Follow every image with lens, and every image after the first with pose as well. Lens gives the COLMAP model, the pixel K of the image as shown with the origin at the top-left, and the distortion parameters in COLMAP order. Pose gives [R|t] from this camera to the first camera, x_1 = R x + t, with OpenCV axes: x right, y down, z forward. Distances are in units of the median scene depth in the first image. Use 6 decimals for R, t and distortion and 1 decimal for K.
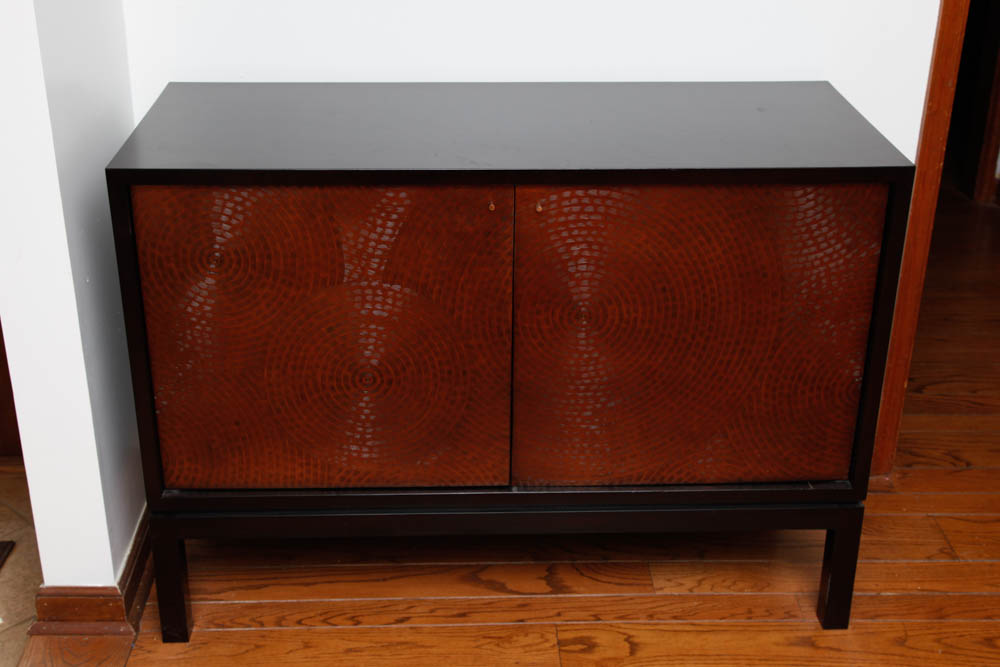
lens RADIAL K [[1222.4, 0, 504.2], [0, 1222.4, 325.5], [0, 0, 1]] dist [-0.007483, 0.000000]
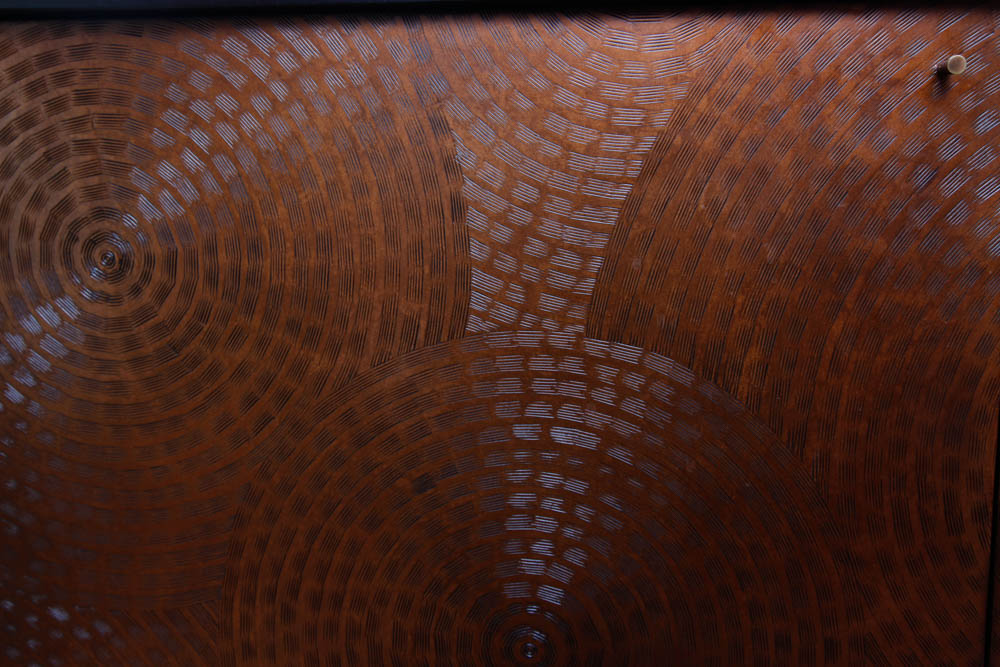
lens RADIAL K [[1159.1, 0, 497.5], [0, 1159.1, 339.1], [0, 0, 1]] dist [0.018457, 0.000000]
pose [[0.984024, 0.009044, -0.177808, -0.066394], [-0.058614, 0.959490, -0.275578, 0.051542], [0.168112, 0.281597, 0.944691, 0.692272]]
